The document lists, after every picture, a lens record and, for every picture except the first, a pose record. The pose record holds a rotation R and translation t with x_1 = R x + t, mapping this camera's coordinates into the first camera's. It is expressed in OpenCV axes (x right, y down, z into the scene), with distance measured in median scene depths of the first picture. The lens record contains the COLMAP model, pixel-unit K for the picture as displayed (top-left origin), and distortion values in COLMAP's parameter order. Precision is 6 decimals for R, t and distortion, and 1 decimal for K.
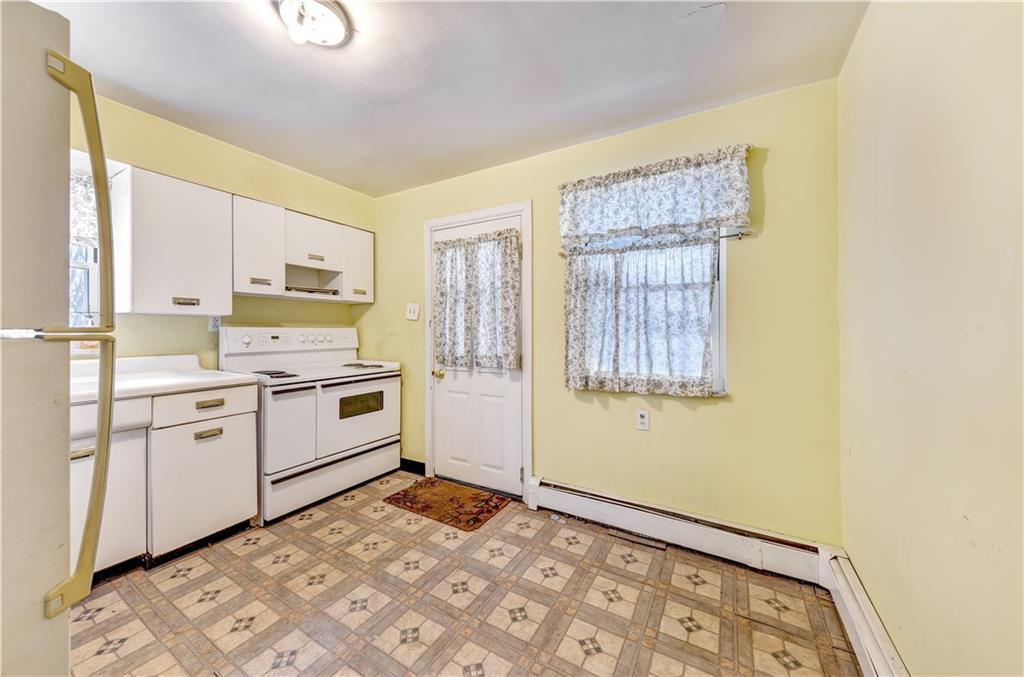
lens RADIAL K [[366.8, 0, 510.3], [0, 366.8, 330.7], [0, 0, 1]] dist [0.000458, 0.000111]
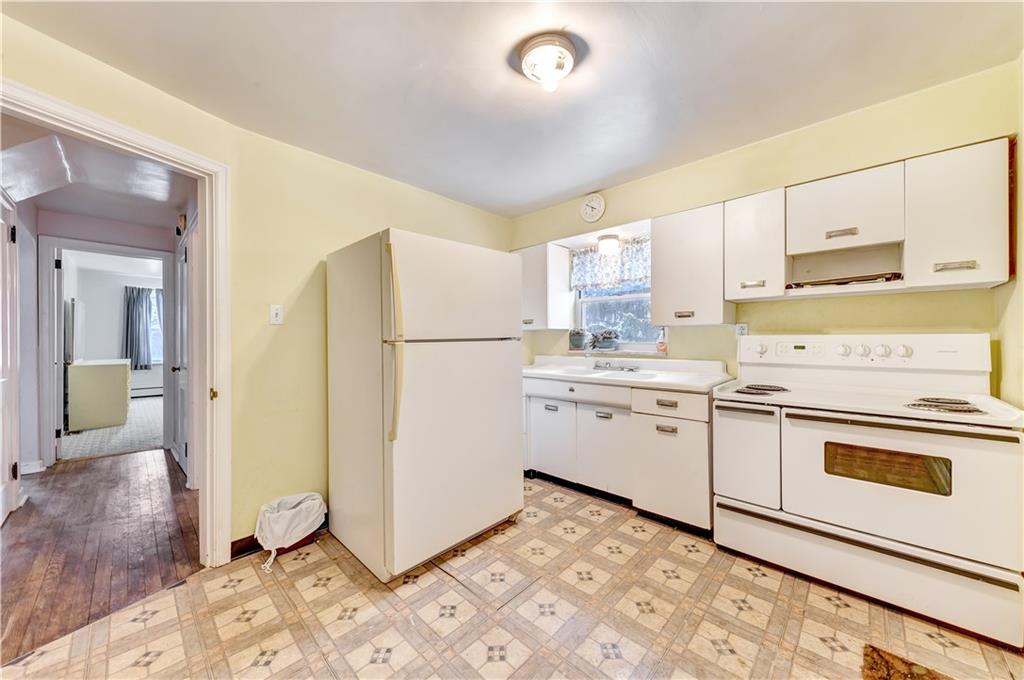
lens RADIAL K [[363.5, 0, 512.0], [0, 363.5, 340.0], [0, 0, 1]] dist [-0.001008, -0.000313]
pose [[-0.222362, 0.002261, -0.974962, 0.348357], [0.002120, 0.999996, 0.001836, -0.000965], [0.974962, -0.001658, -0.222366, 0.687693]]
